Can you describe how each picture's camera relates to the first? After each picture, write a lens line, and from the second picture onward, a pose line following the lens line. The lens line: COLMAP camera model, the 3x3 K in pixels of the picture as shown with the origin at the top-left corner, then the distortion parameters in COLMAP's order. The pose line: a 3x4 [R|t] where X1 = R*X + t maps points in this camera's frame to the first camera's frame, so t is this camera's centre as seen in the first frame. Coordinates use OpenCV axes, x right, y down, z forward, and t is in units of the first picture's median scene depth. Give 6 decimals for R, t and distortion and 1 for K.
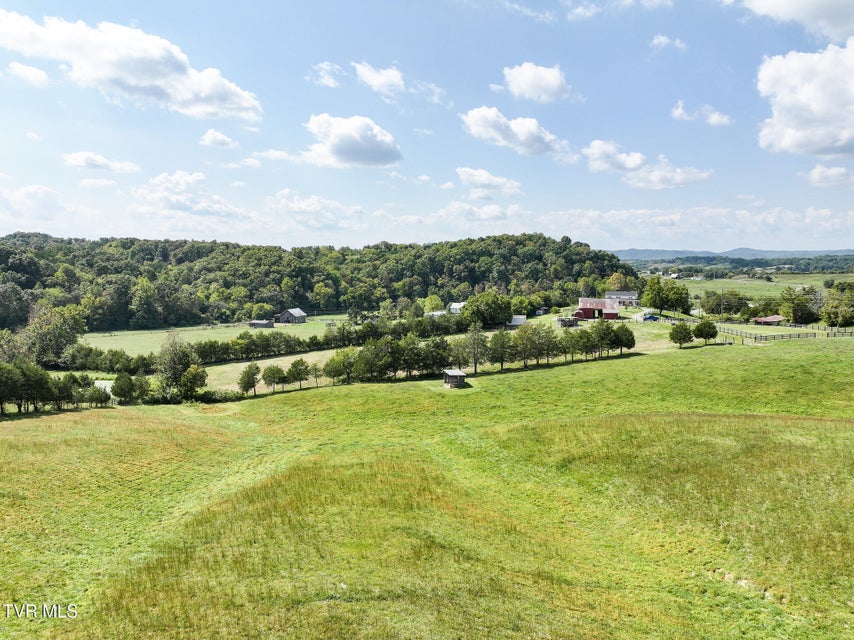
lens RADIAL K [[596.5, 0, 427.0], [0, 596.5, 320.0], [0, 0, 1]] dist [0.002455, -0.006118]
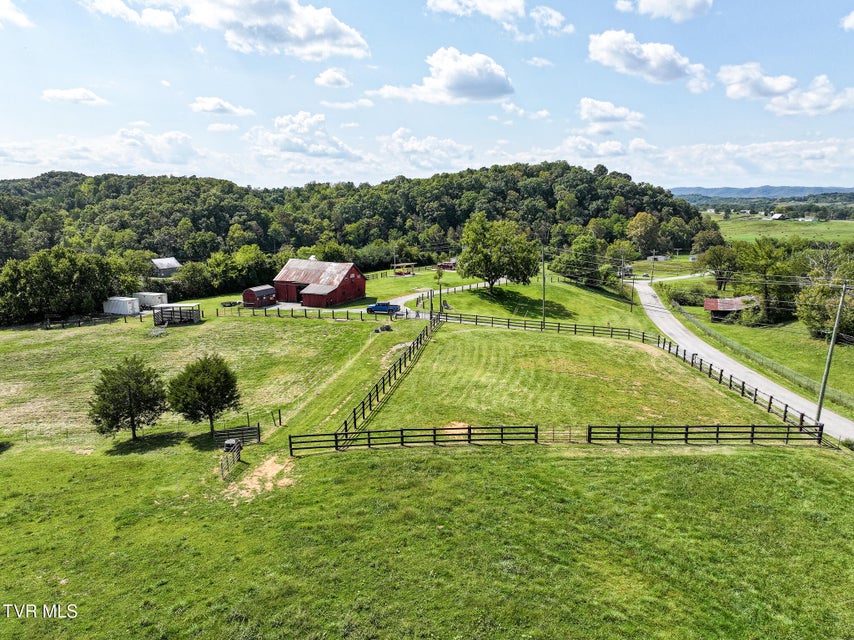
lens RADIAL K [[596.5, 0, 427.0], [0, 596.5, 320.0], [0, 0, 1]] dist [0.002455, -0.006118]
pose [[0.982213, 0.032211, -0.184988, 0.188159], [-0.014021, 0.995007, 0.098811, -0.014918], [0.187247, -0.094460, 0.977761, 0.210733]]
